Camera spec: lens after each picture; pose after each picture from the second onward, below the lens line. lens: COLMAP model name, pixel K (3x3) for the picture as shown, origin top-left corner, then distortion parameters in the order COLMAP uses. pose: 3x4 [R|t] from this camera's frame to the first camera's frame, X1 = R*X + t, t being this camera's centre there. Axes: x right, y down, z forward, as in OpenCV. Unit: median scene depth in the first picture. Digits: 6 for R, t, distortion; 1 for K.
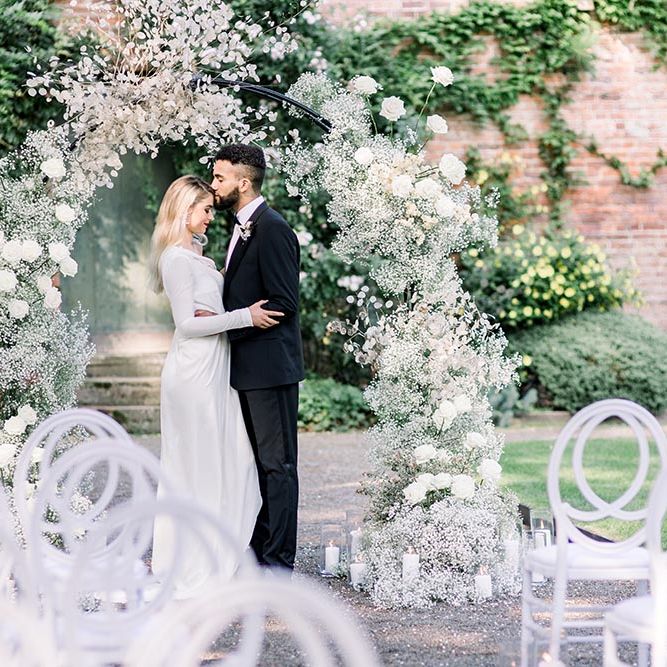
lens RADIAL K [[2437.1, 0, 333.5], [0, 2437.1, 333.5], [0, 0, 1]] dist [0.008186, -1.754369]
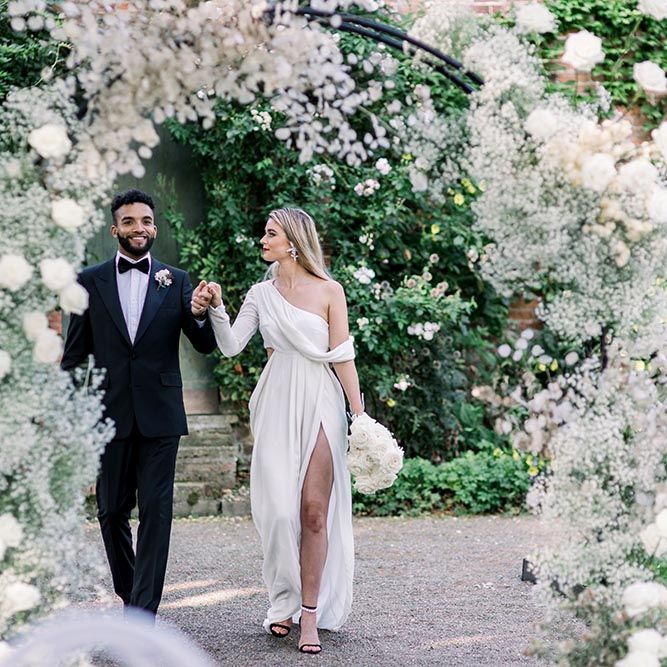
lens RADIAL K [[2437.1, 0, 333.5], [0, 2437.1, 333.5], [0, 0, 1]] dist [0.008186, -1.754369]
pose [[0.999995, 0.002959, -0.001405, -0.021628], [-0.002989, 0.999764, -0.021535, -0.002476], [0.001341, 0.021539, 0.999767, 0.197929]]
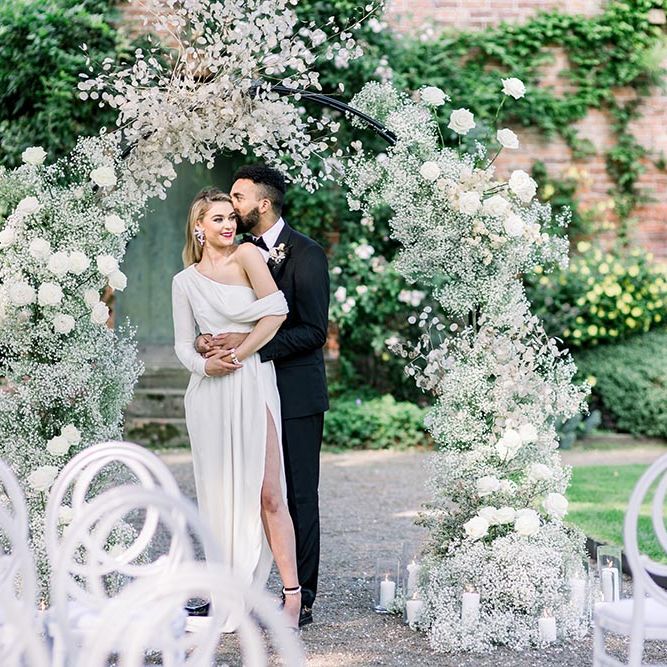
lens RADIAL K [[2425.8, 0, 352.5], [0, 2425.8, 317.8], [0, 0, 1]] dist [-0.049616, -0.001374]
pose [[0.999634, 0.021399, -0.016524, -0.000476], [-0.021555, 0.999724, -0.009323, -0.003206], [0.016320, 0.009676, 0.999820, 0.029217]]
